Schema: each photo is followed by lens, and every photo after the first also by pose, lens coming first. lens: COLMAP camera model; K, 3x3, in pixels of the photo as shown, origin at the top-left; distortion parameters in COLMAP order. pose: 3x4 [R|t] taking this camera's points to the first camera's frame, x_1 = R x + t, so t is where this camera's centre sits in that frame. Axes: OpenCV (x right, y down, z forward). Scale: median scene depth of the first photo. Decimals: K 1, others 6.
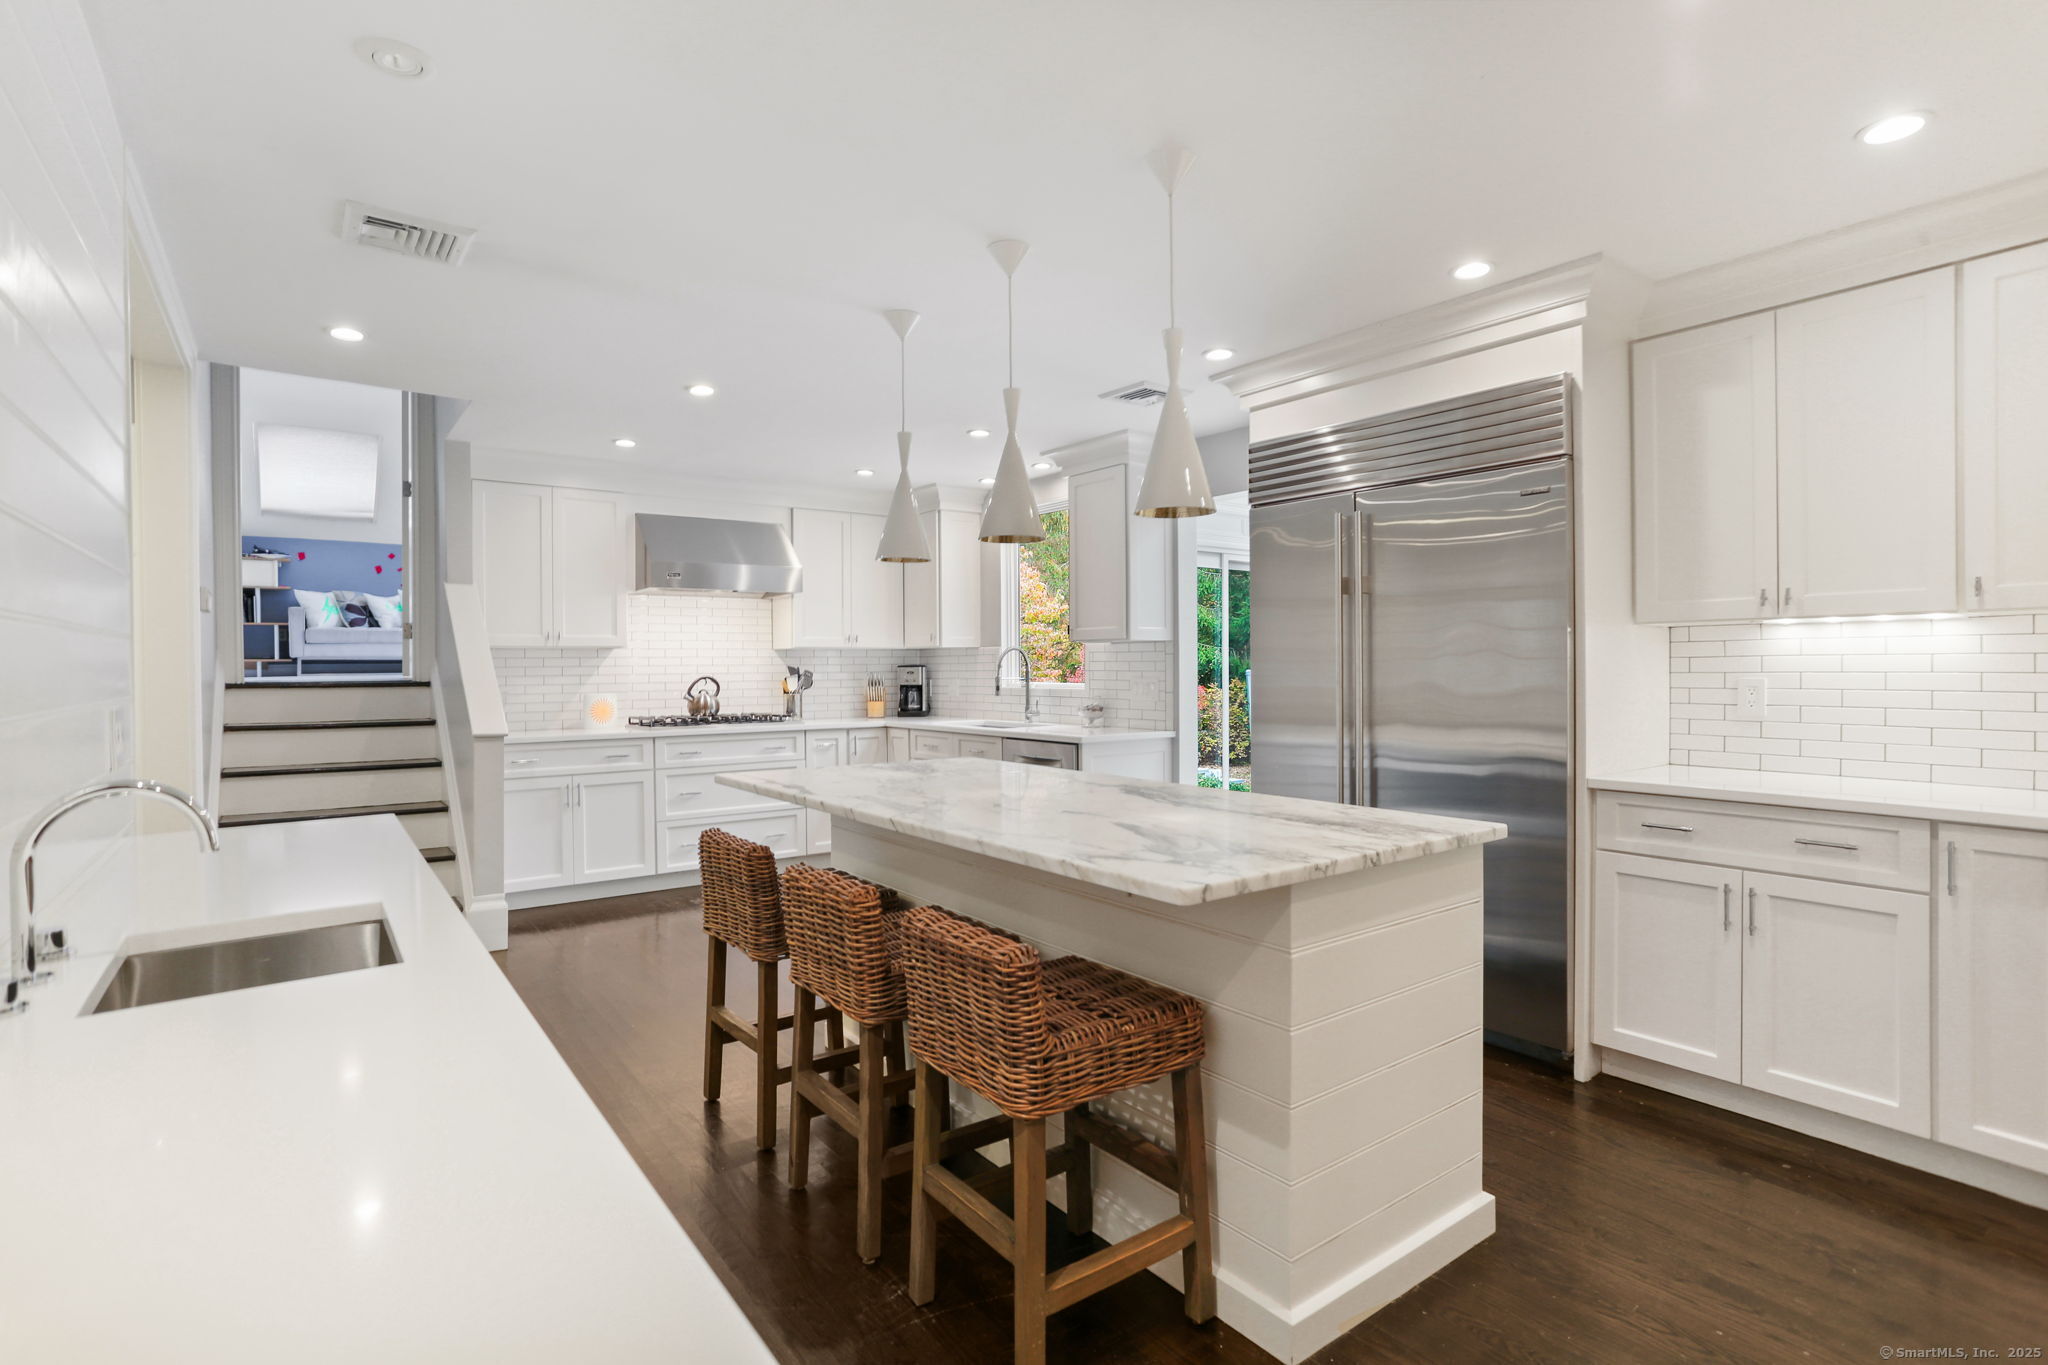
lens RADIAL K [[997.9, 0, 1003.0], [0, 997.9, 676.9], [0, 0, 1]] dist [0.000348, -0.000129]
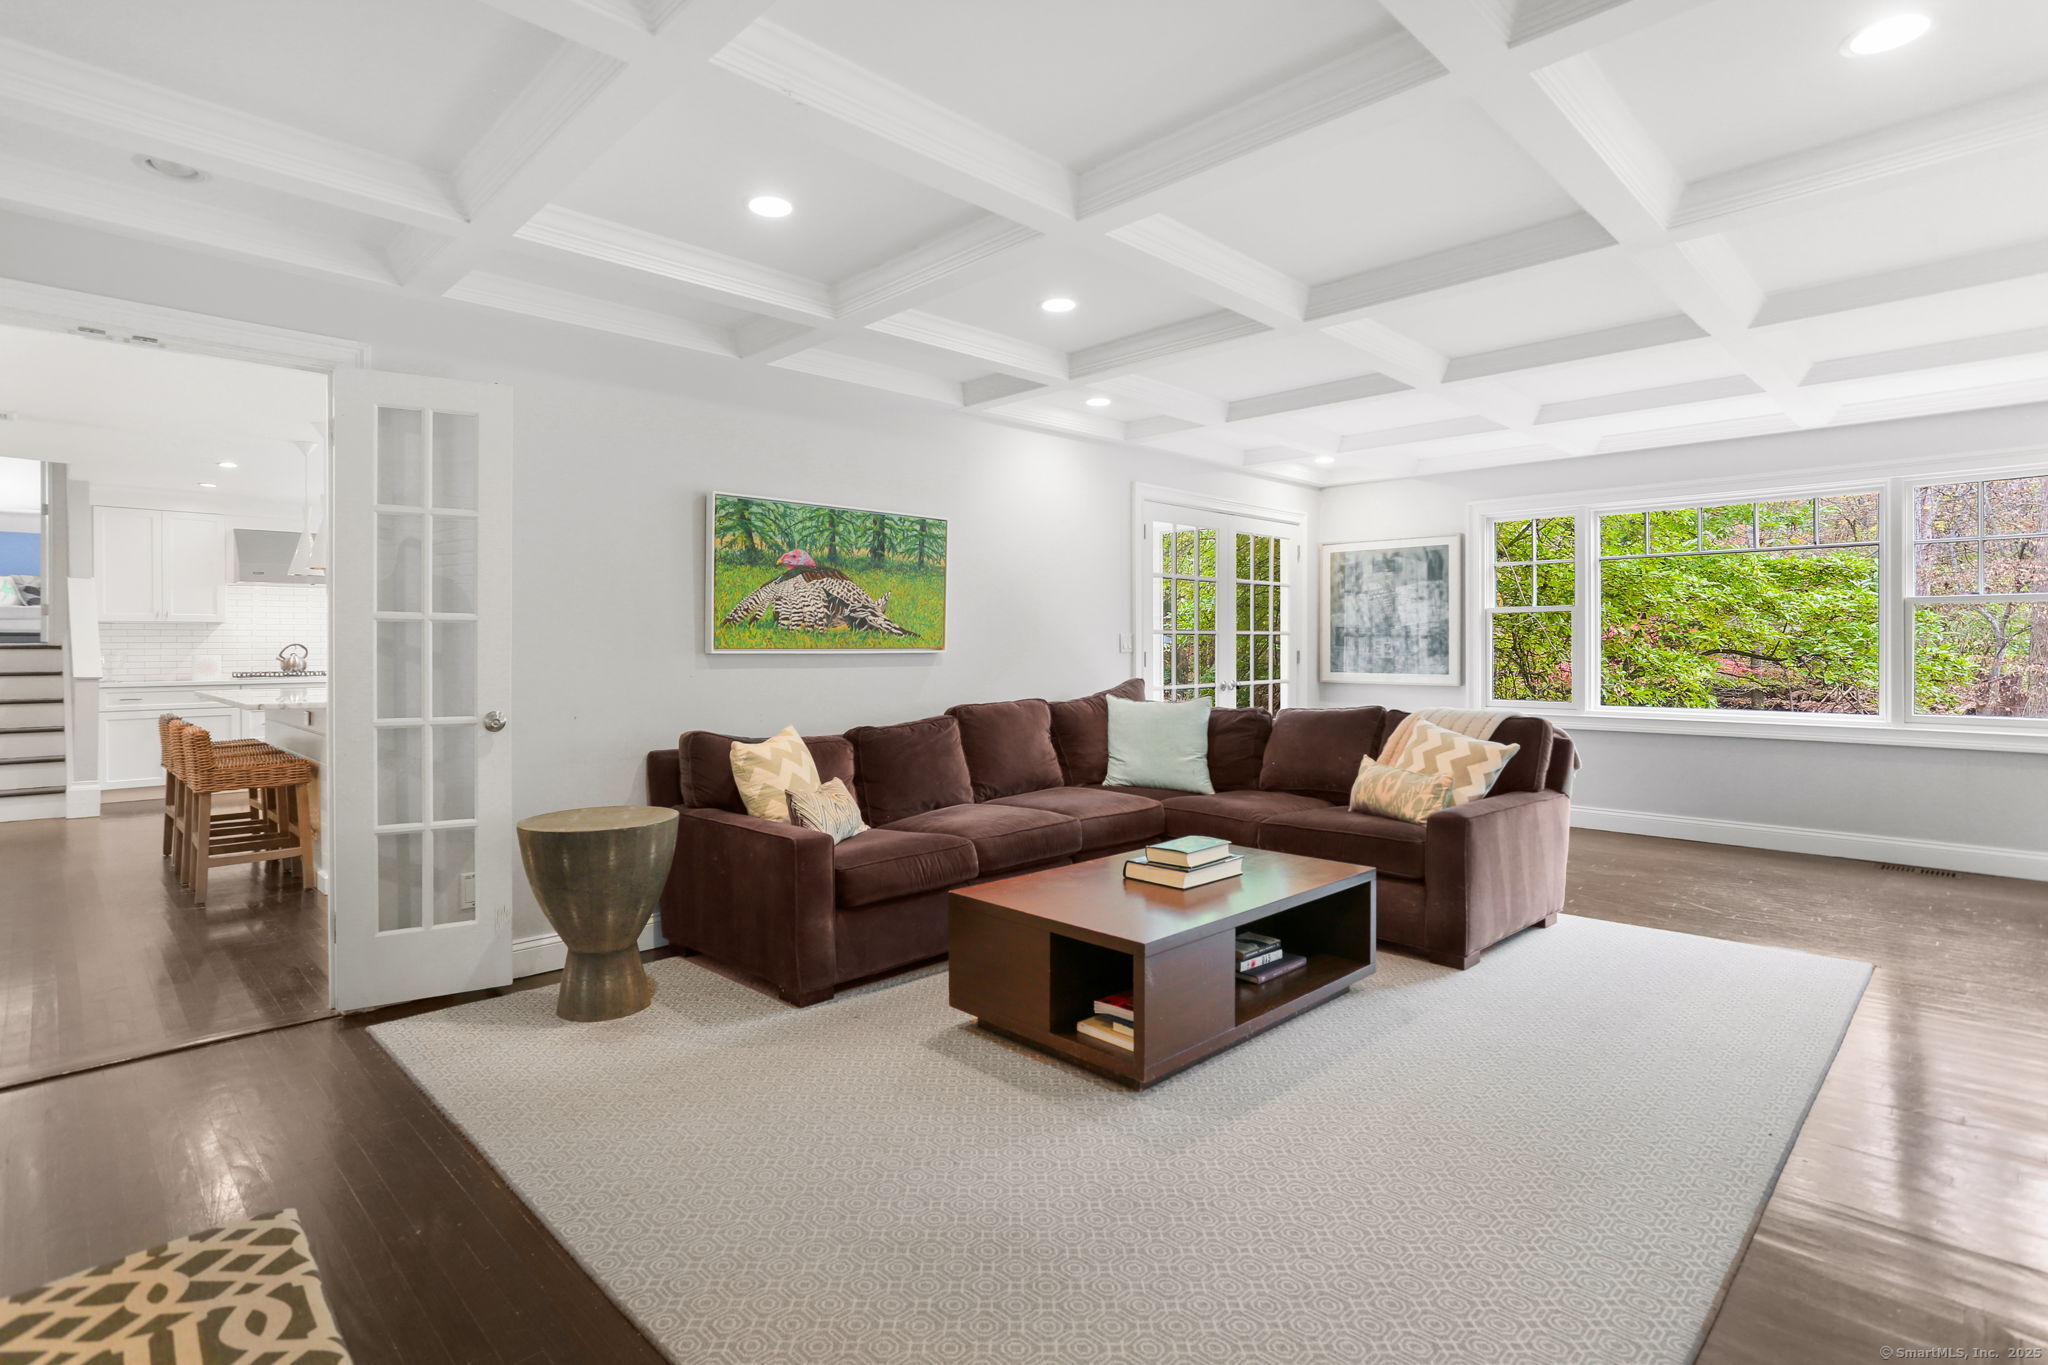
lens RADIAL K [[1012.8, 0, 1024.0], [0, 1012.8, 682.5], [0, 0, 1]] dist [-0.036293, 0.025260]
pose [[0.990404, -0.001140, 0.138196, 0.559994], [-0.002908, 0.999573, 0.029089, 0.010988], [-0.138170, -0.029212, 0.989978, -0.580970]]
